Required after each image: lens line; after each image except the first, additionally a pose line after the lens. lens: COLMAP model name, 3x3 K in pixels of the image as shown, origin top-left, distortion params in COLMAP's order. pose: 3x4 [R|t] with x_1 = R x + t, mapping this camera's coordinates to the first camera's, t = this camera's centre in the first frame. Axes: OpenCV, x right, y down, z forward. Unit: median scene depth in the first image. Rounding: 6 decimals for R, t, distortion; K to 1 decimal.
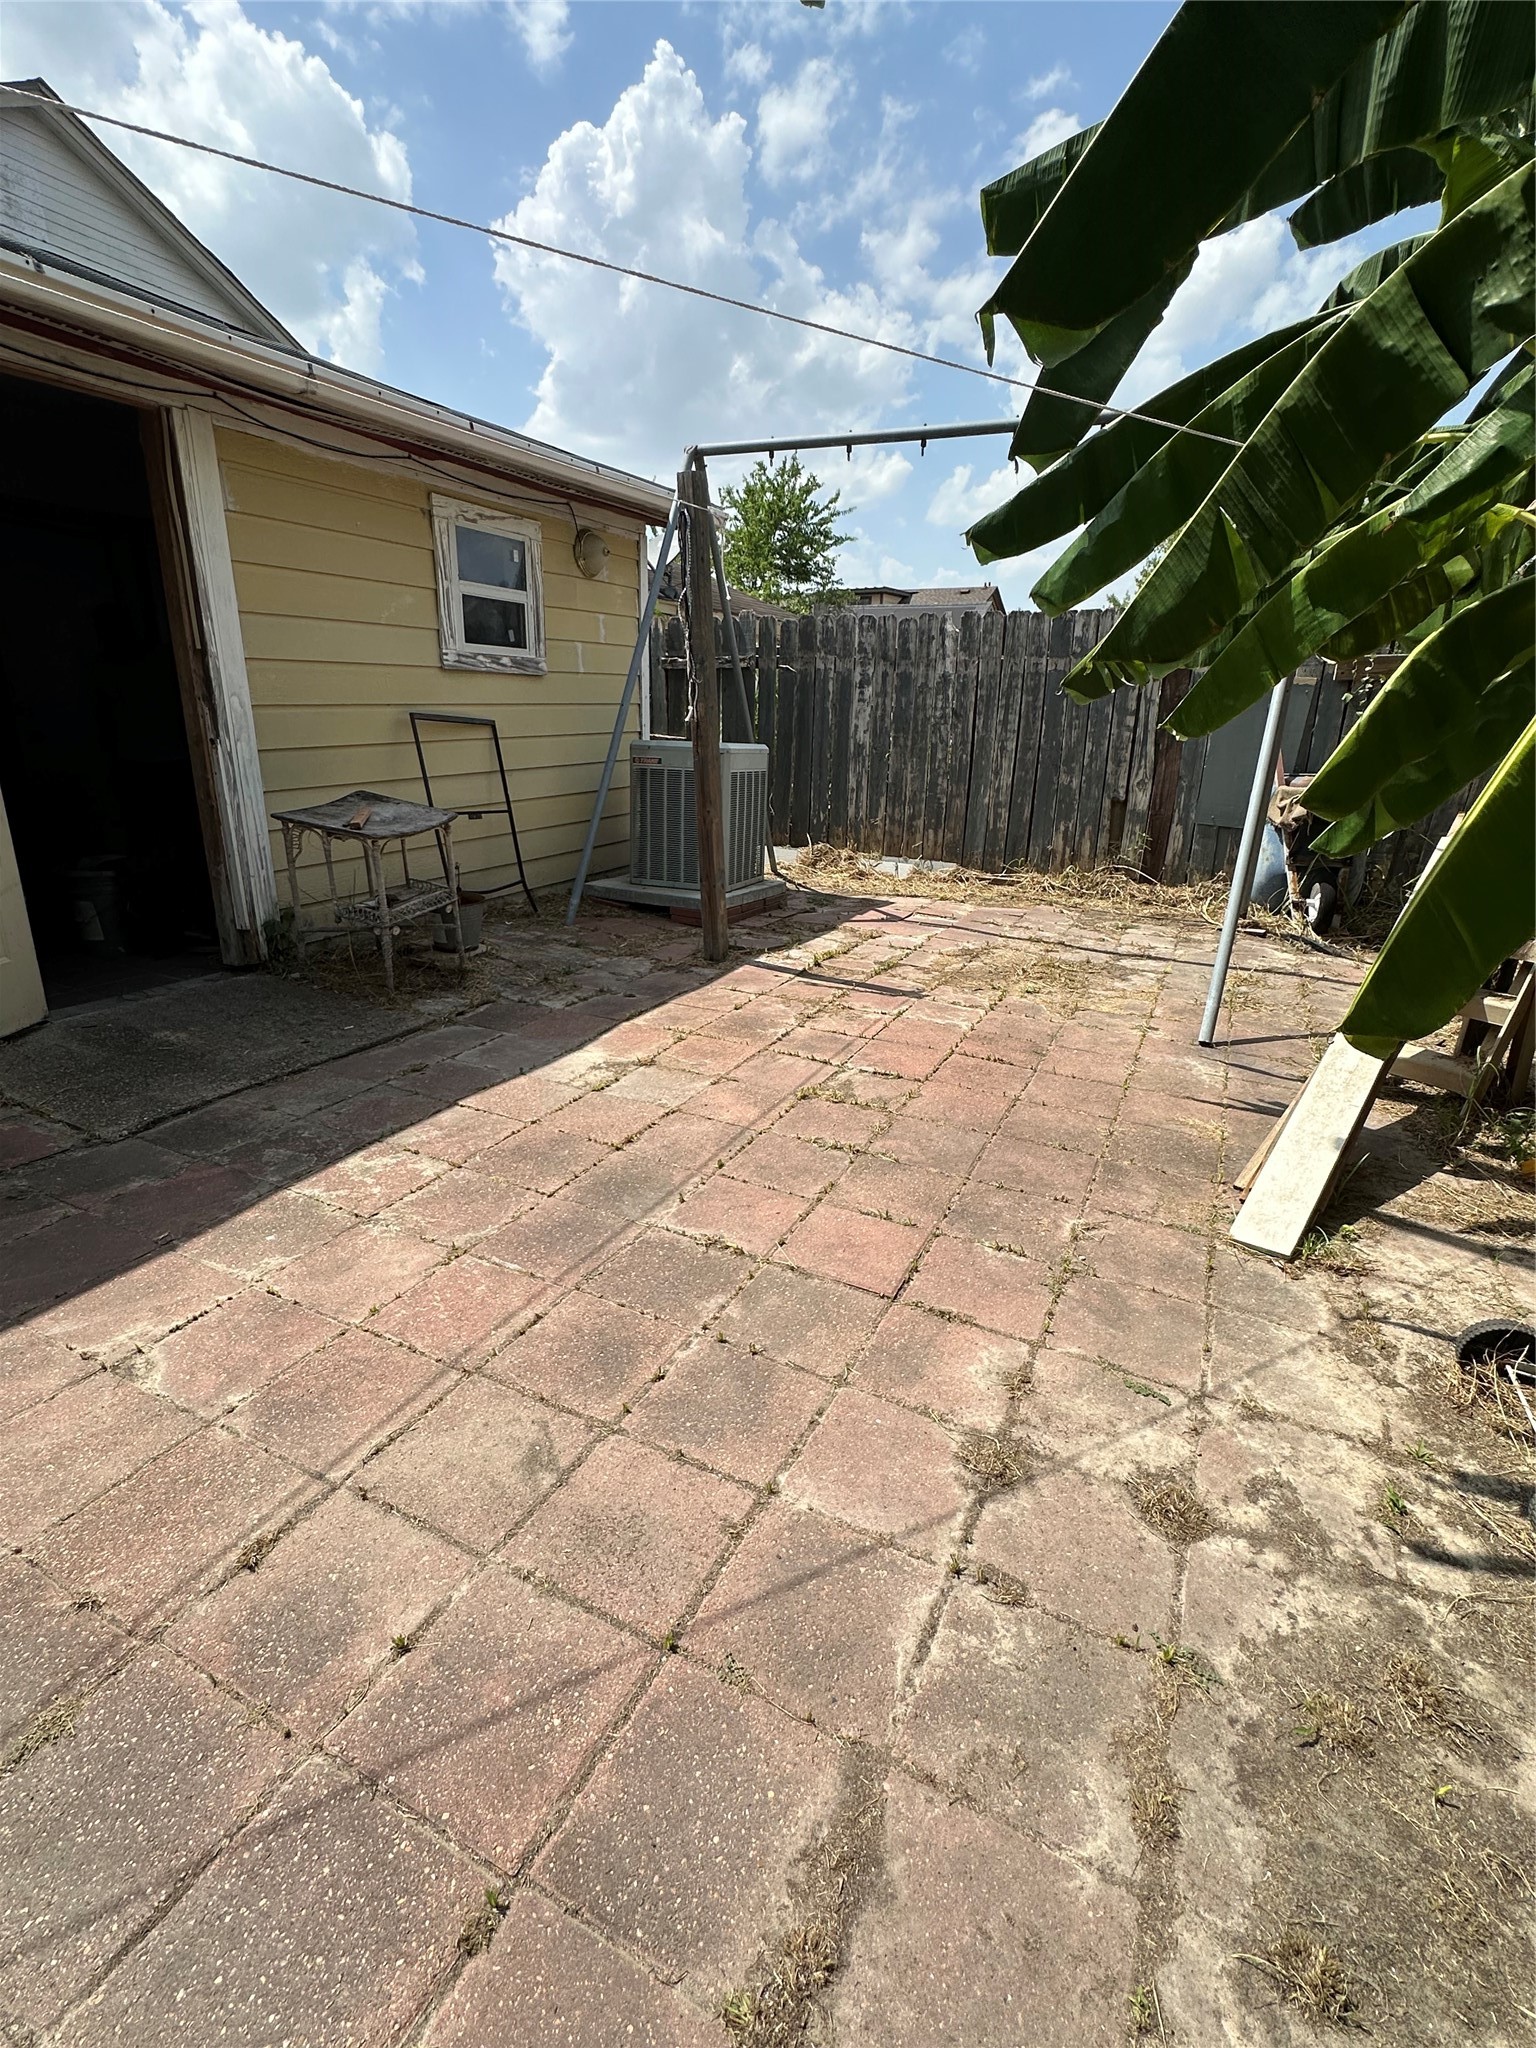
lens RADIAL K [[961.4, 0, 766.6], [0, 961.4, 1028.1], [0, 0, 1]] dist [-0.001718, 0.000167]
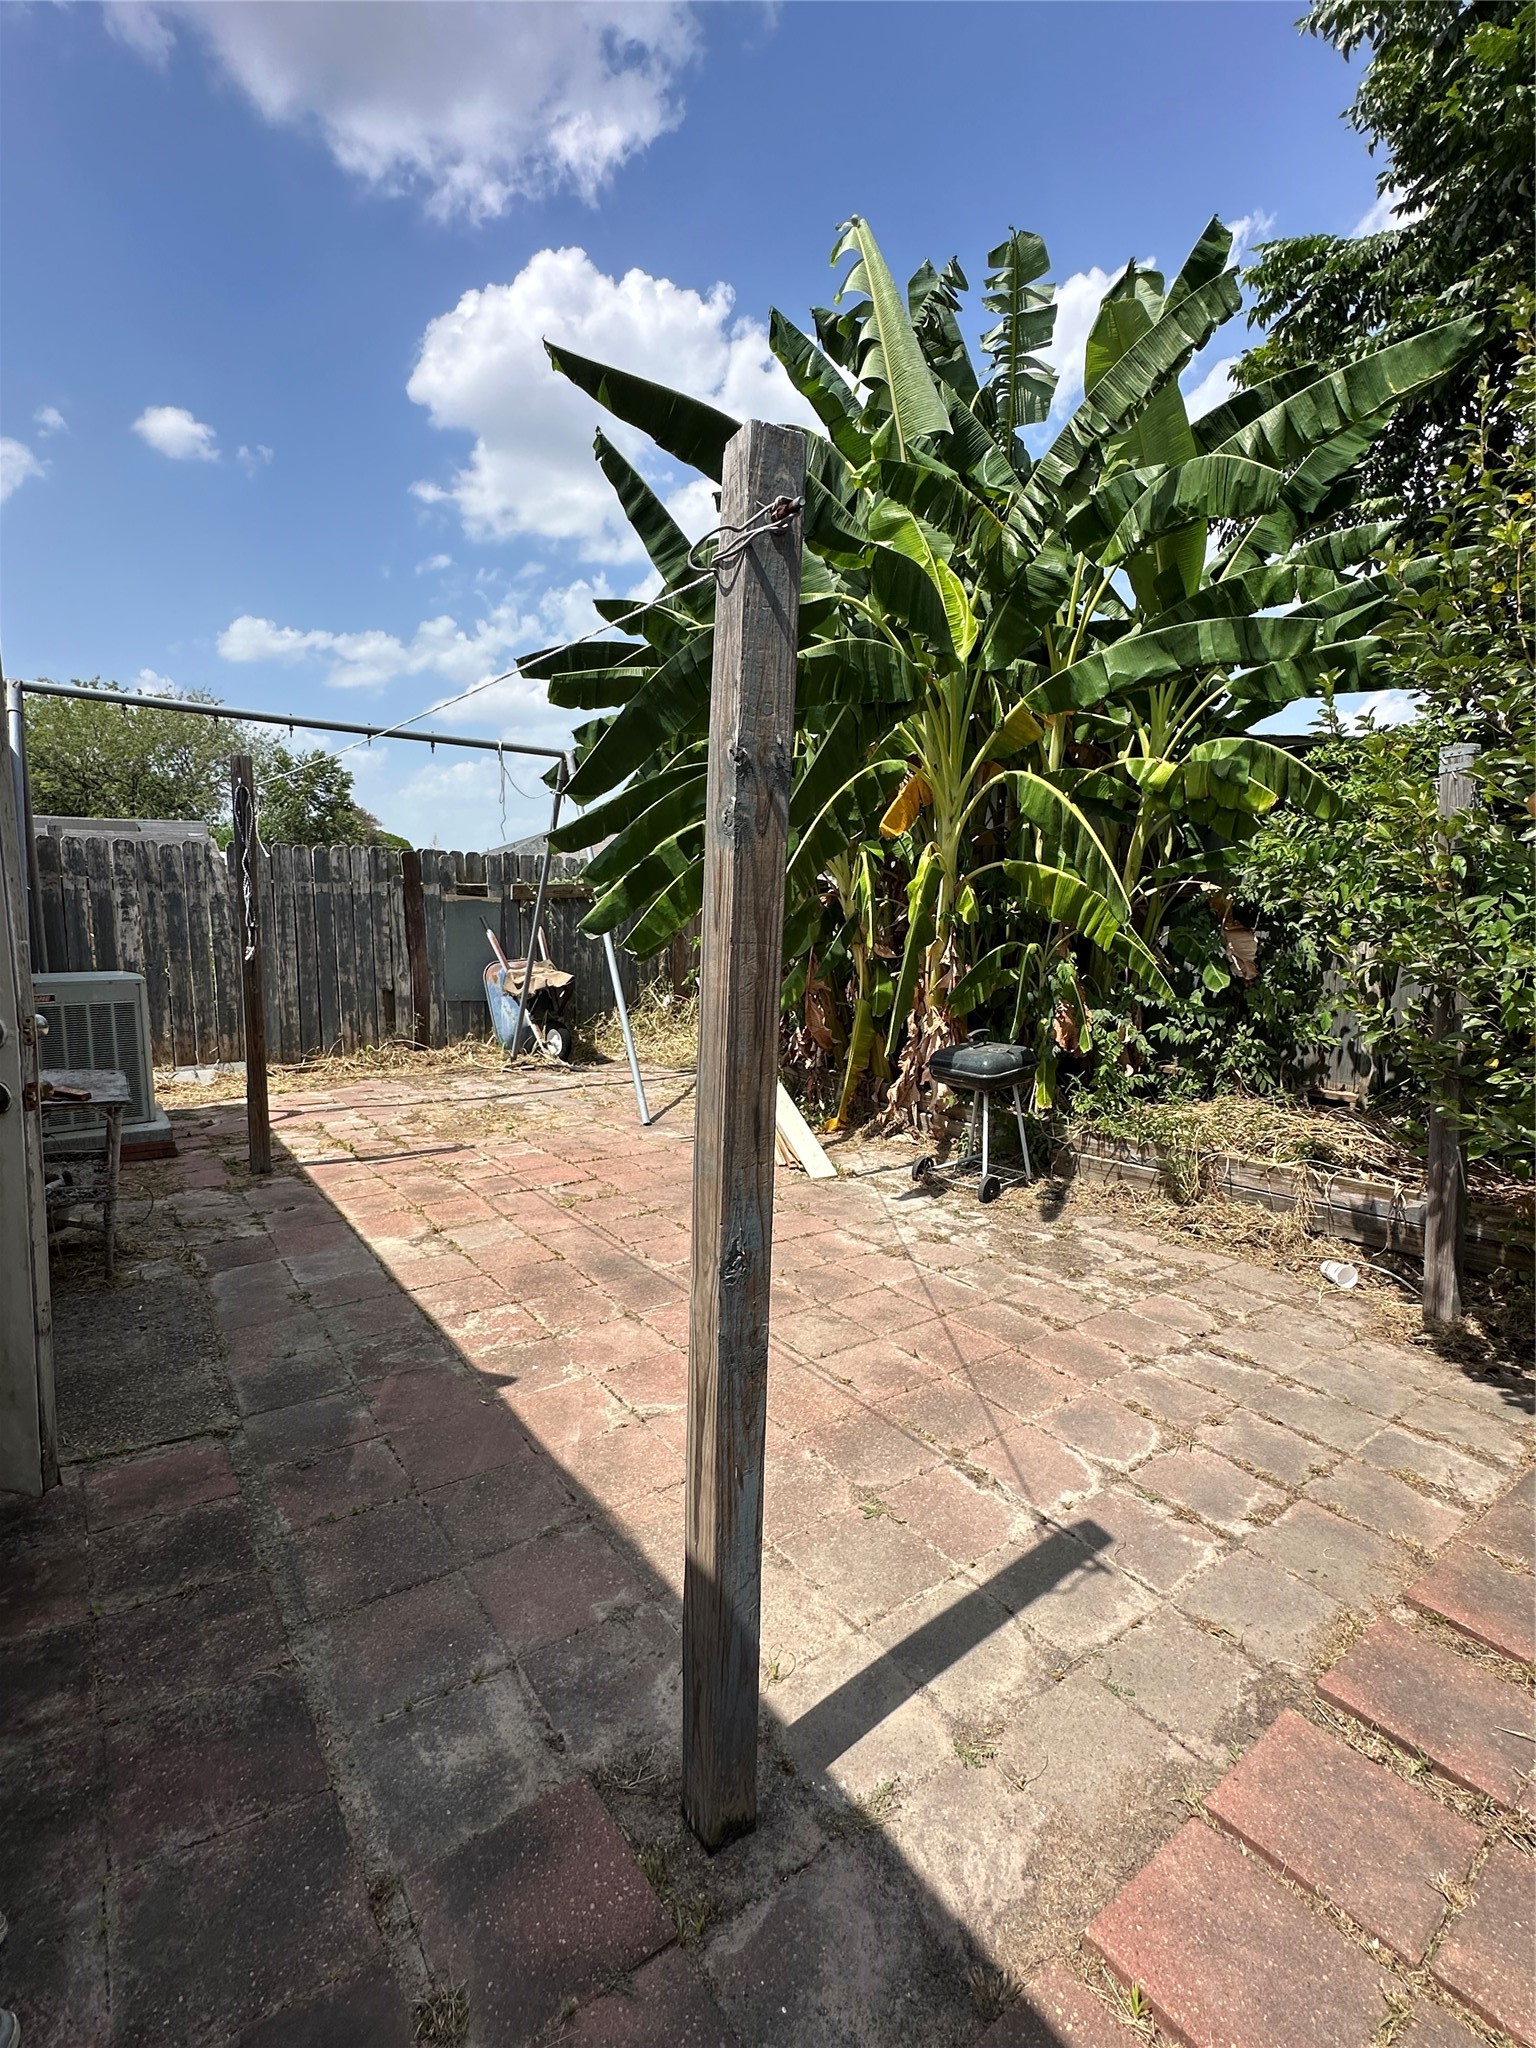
lens RADIAL K [[961.4, 0, 765.0], [0, 961.4, 1026.7], [0, 0, 1]] dist [-0.001718, 0.000167]
pose [[0.456687, -0.133046, 0.879623, -0.517704], [0.280791, 0.959769, -0.000614, -0.050320], [-0.844153, 0.247270, 0.475672, -0.006889]]
